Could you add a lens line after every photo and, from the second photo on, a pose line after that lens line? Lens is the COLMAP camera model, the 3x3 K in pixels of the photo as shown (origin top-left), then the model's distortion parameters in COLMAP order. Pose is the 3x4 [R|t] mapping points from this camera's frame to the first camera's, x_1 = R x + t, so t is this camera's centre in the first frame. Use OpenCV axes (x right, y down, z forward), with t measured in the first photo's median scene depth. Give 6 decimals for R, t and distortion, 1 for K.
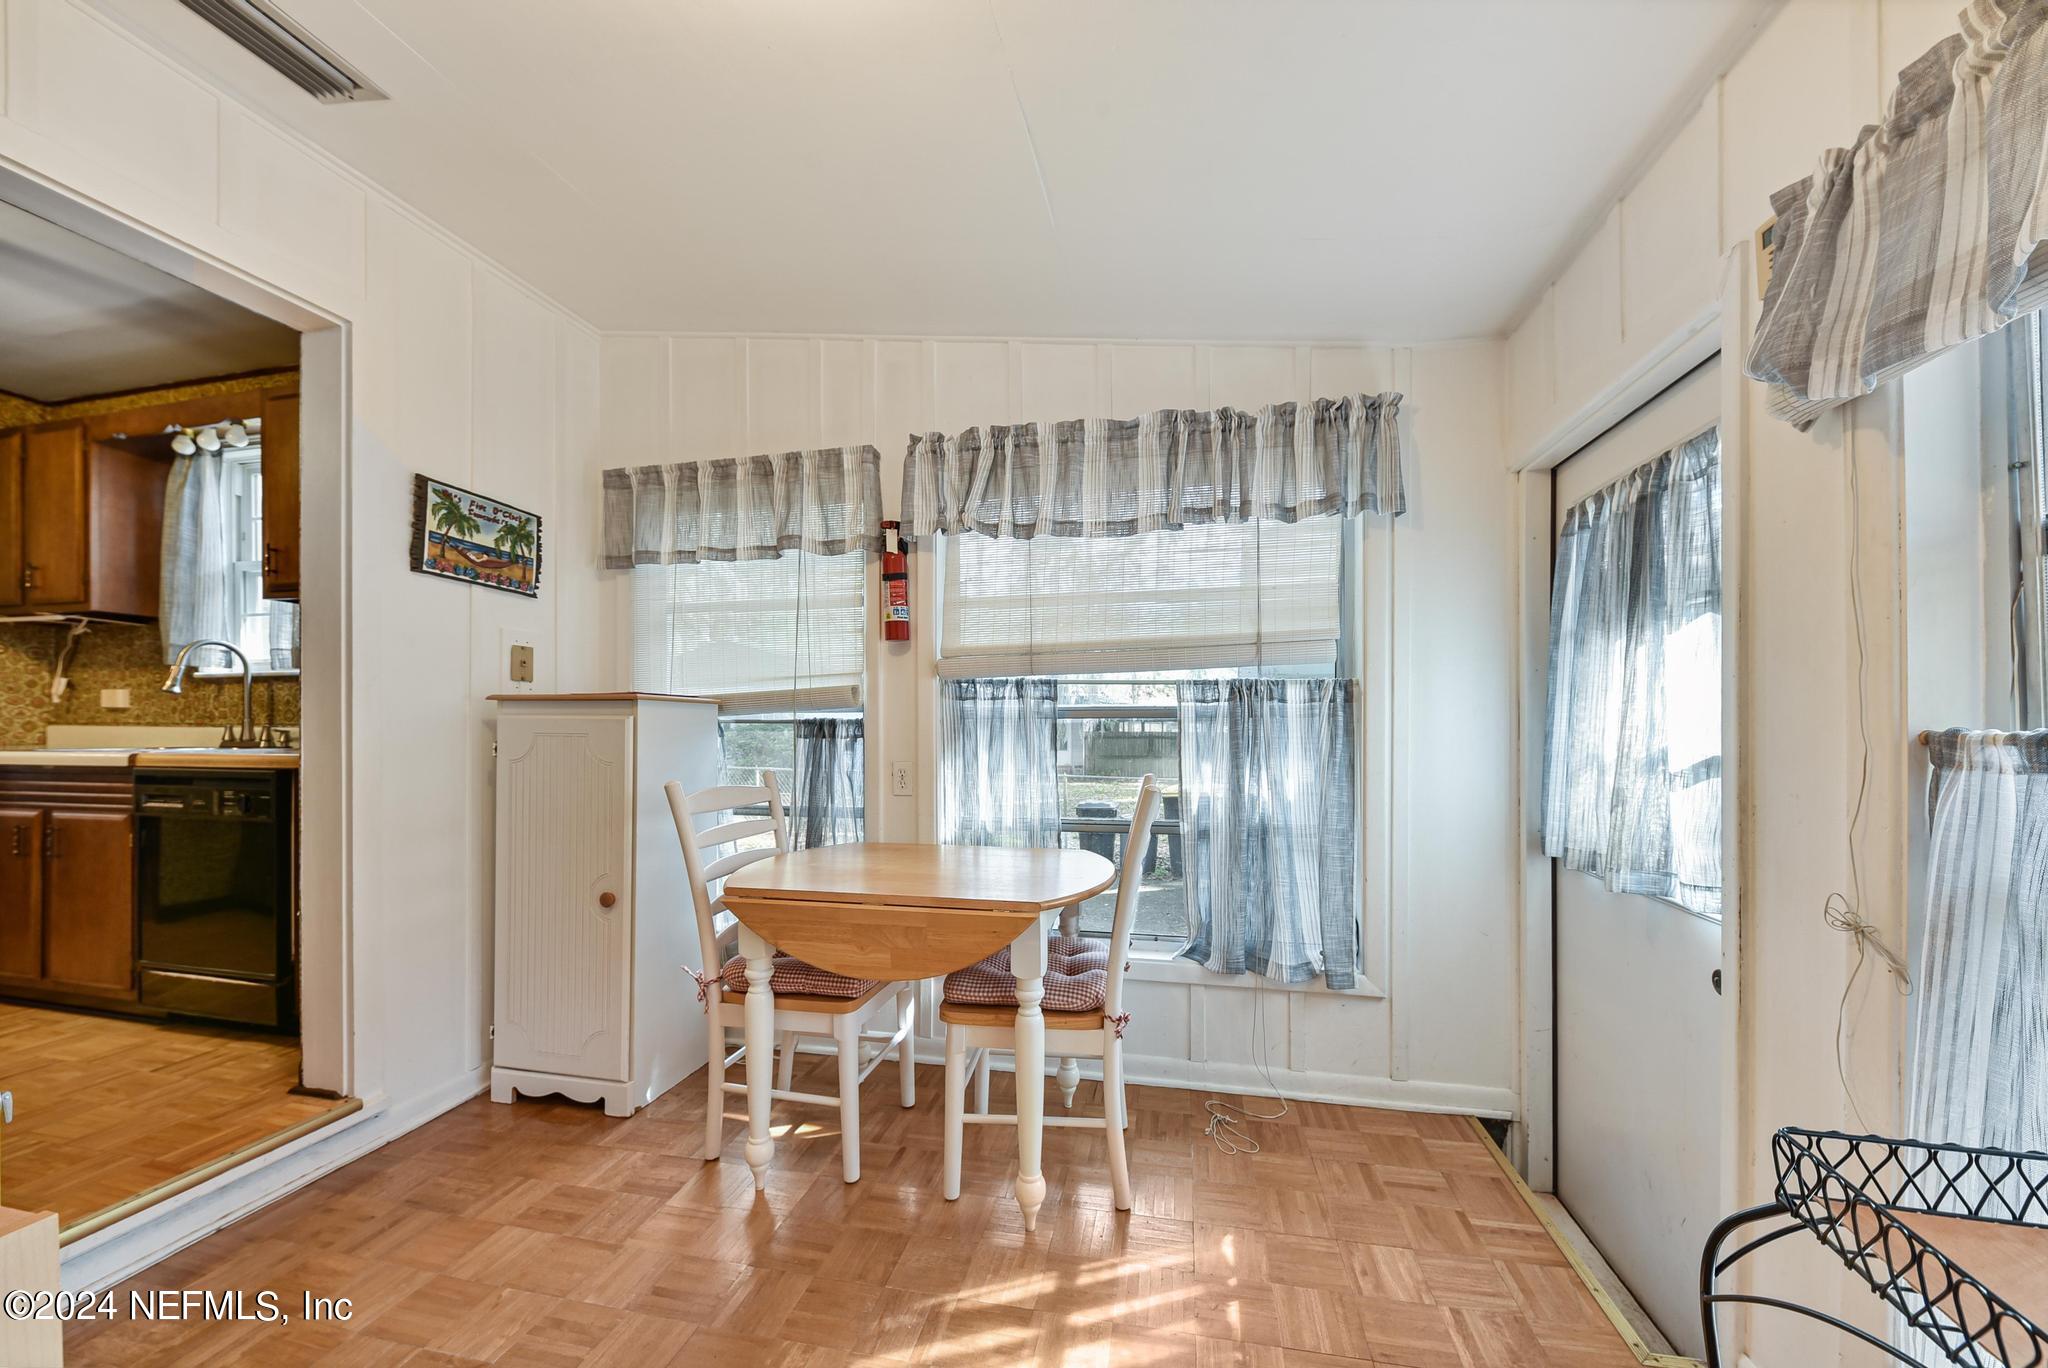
lens RADIAL K [[732.4, 0, 1025.6], [0, 732.4, 733.5], [0, 0, 1]] dist [-0.000838, -0.000144]
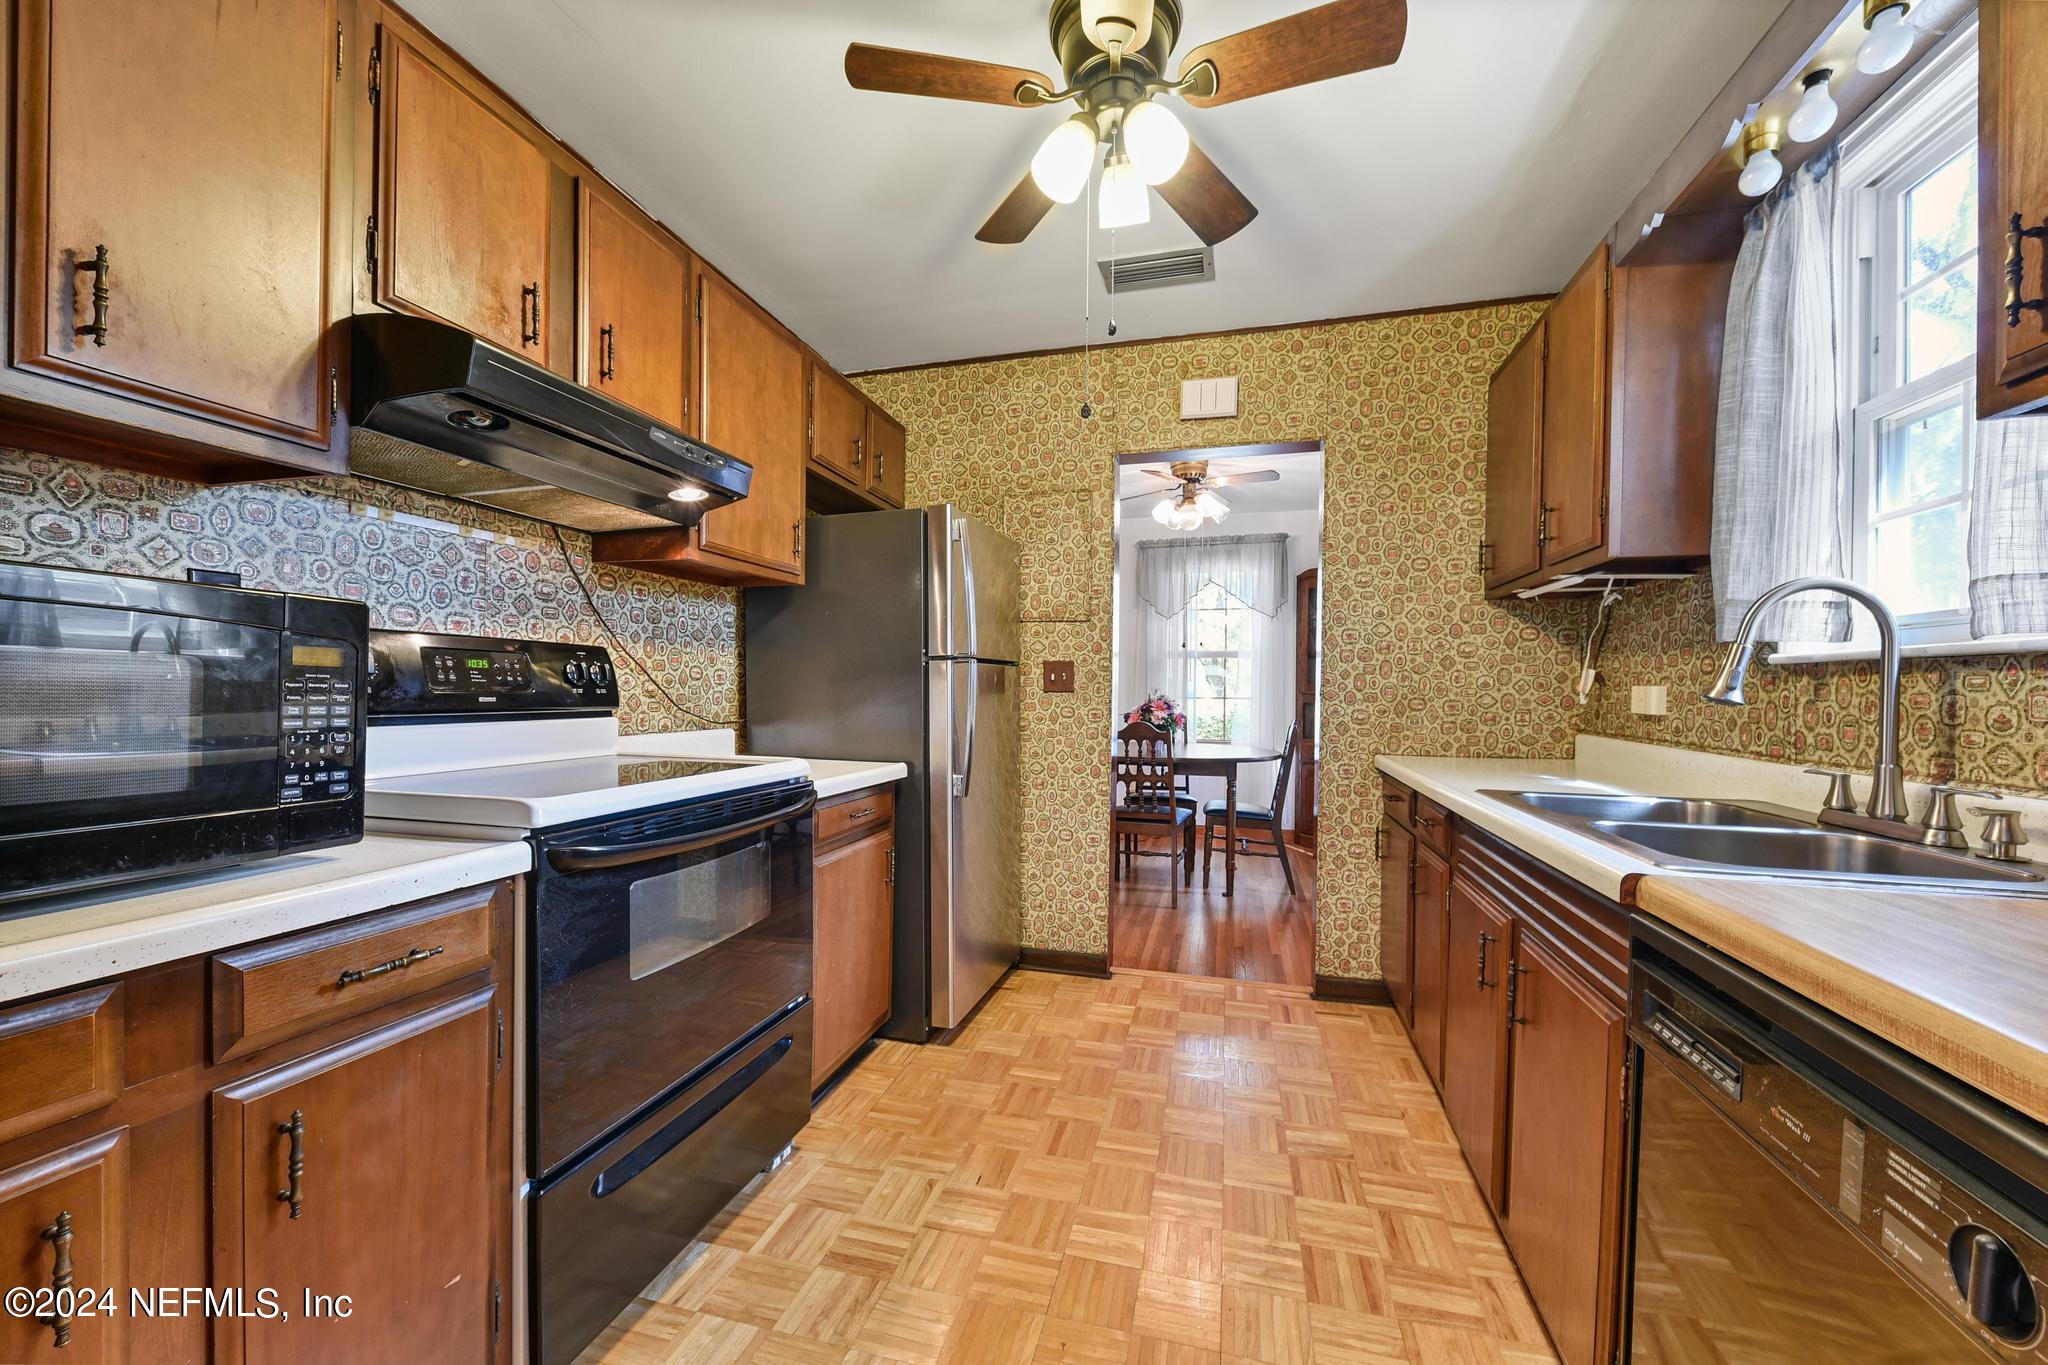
lens RADIAL K [[750.9, 0, 1028.7], [0, 750.9, 693.8], [0, 0, 1]] dist [-0.001190, -0.000296]
pose [[-0.047000, 0.010617, -0.998838, -0.613470], [-0.014891, 0.999825, 0.011329, -0.055634], [0.998784, 0.015407, -0.046834, 0.530049]]
